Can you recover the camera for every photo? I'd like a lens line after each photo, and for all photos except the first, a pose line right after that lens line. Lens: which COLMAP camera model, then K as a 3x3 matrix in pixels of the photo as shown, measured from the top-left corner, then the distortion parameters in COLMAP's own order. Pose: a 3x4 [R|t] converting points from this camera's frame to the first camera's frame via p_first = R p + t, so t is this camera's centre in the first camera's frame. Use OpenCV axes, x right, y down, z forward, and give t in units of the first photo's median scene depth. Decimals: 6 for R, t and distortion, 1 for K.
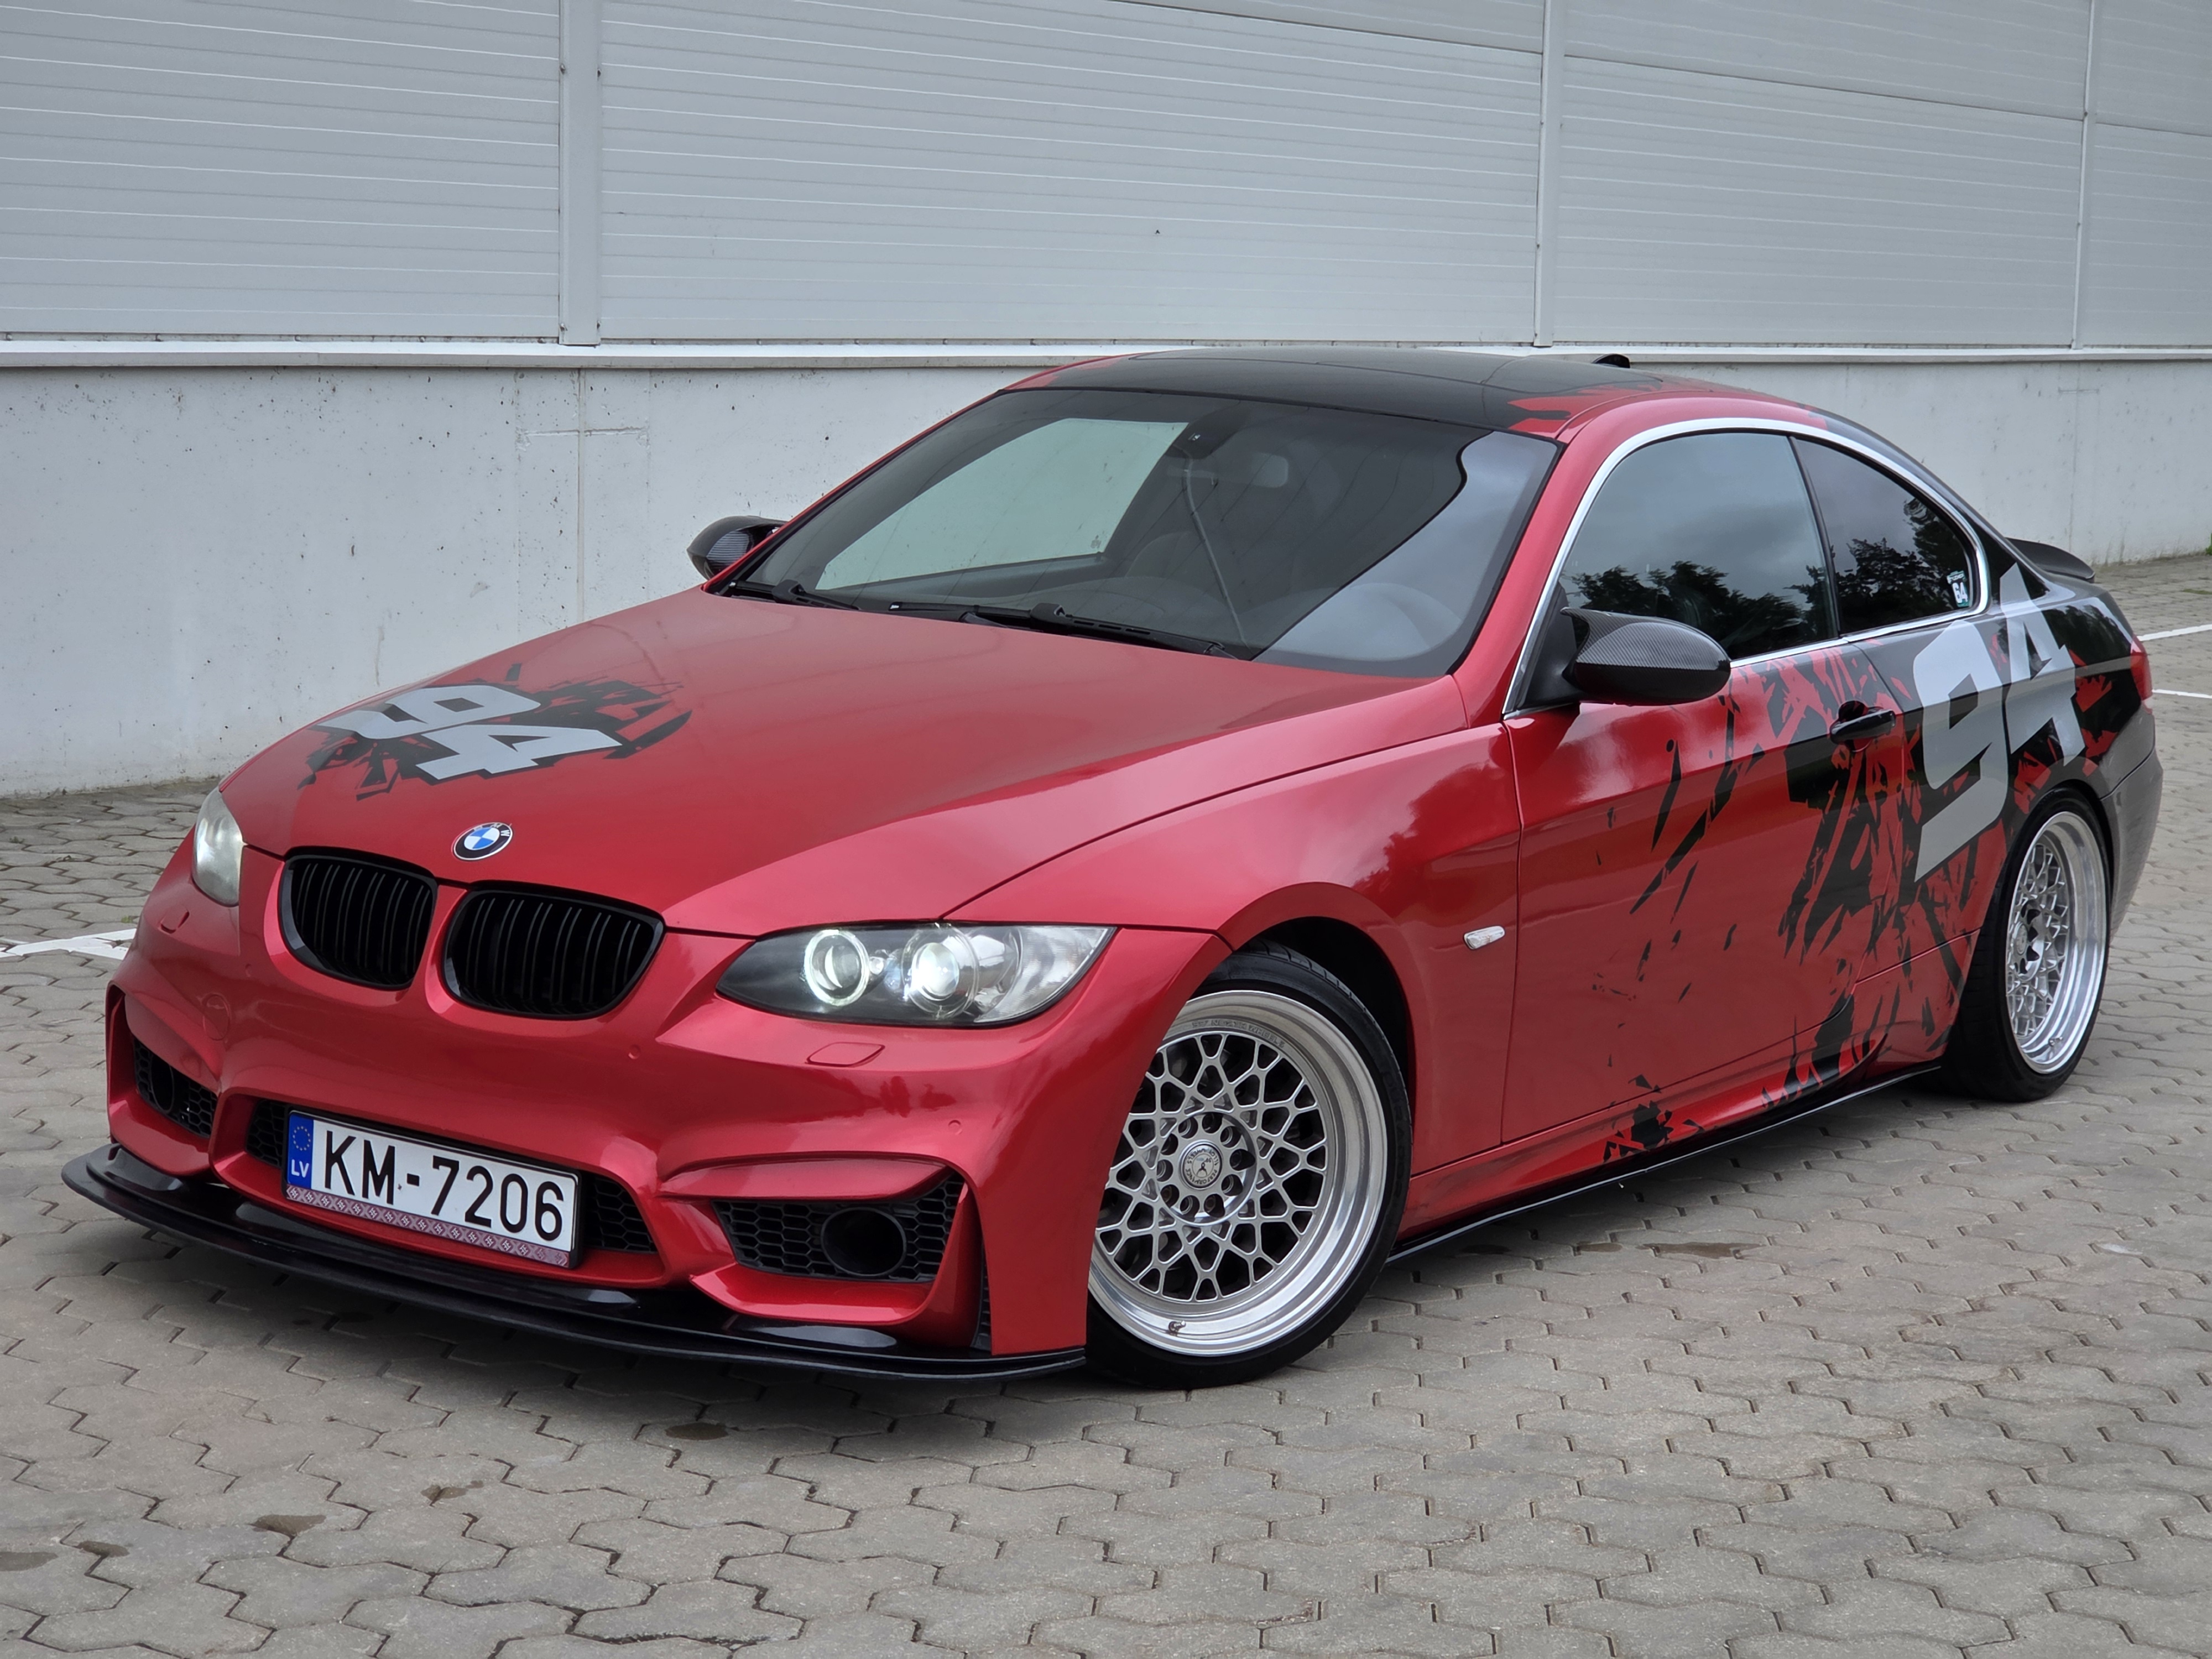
lens RADIAL K [[4296.0, 0, 1142.3], [0, 4296.0, 770.4], [0, 0, 1]] dist [-0.575059, 6.433562]
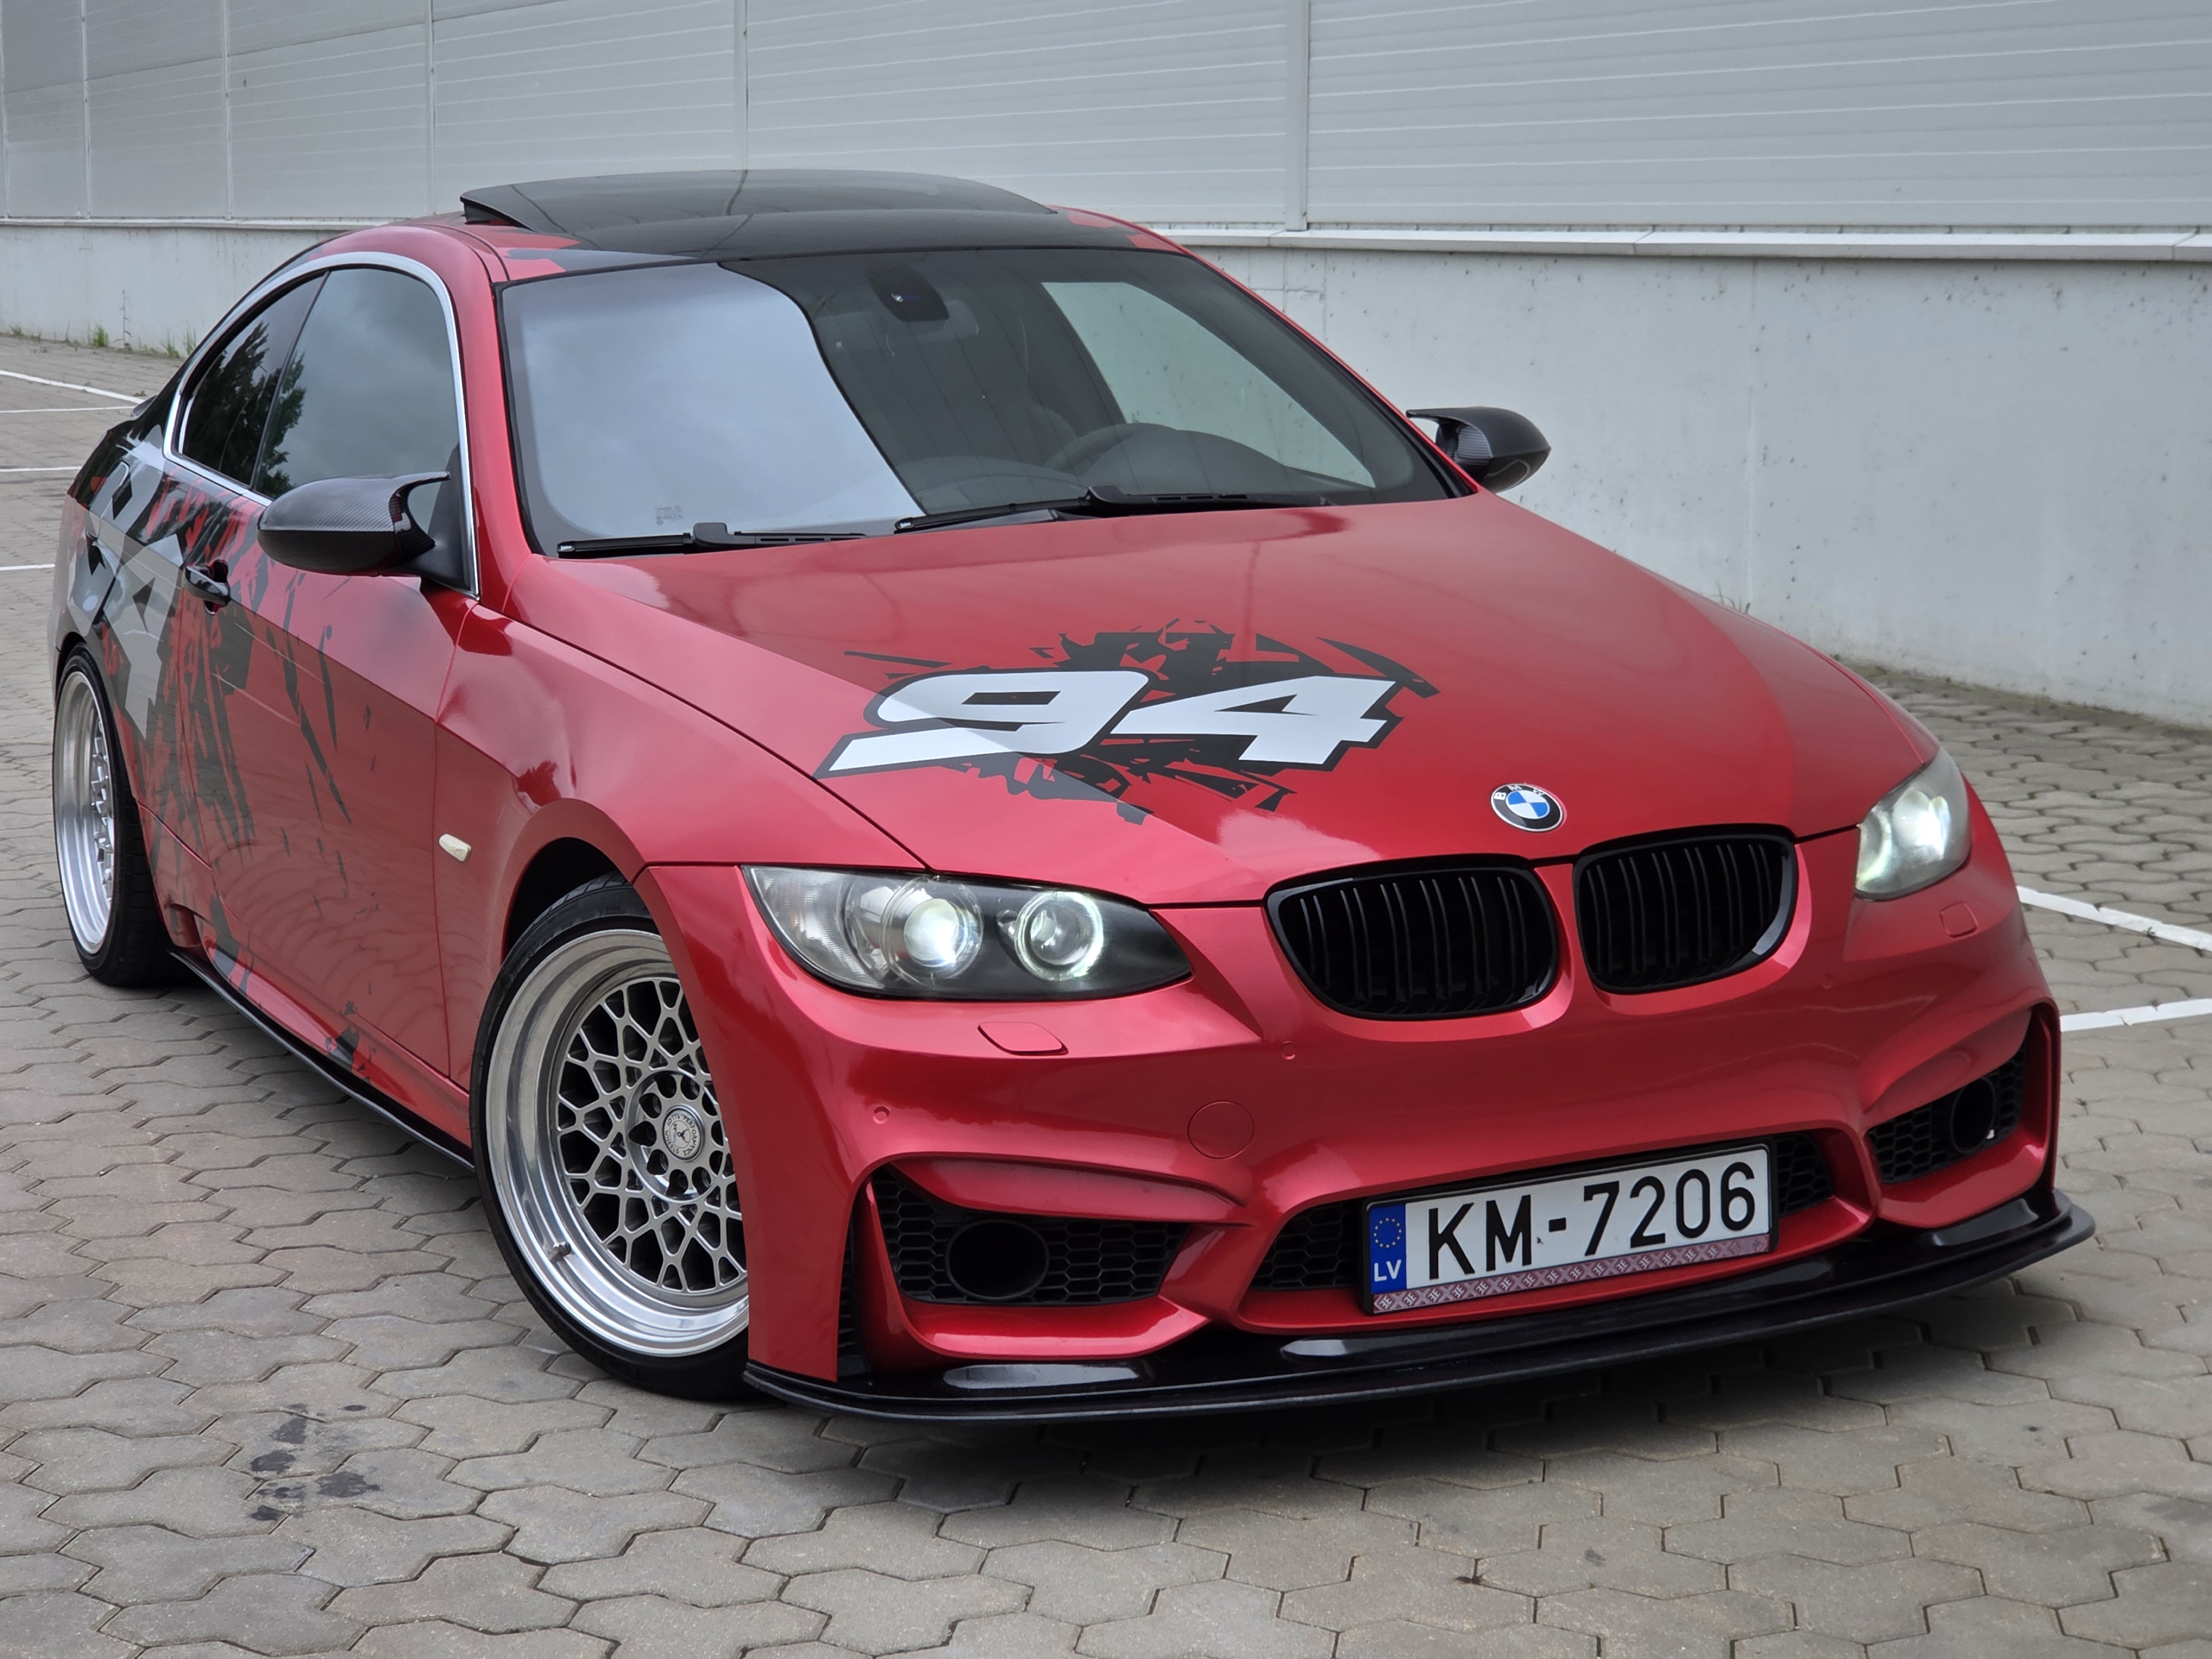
lens RADIAL K [[4324.3, 0, 1100.6], [0, 4324.3, 671.6], [0, 0, 1]] dist [-0.523760, 5.266341]
pose [[0.527984, -0.179846, 0.829993, -0.886821], [0.165251, 0.980396, 0.107315, -0.112454], [-0.833022, 0.080497, 0.547352, 0.608464]]
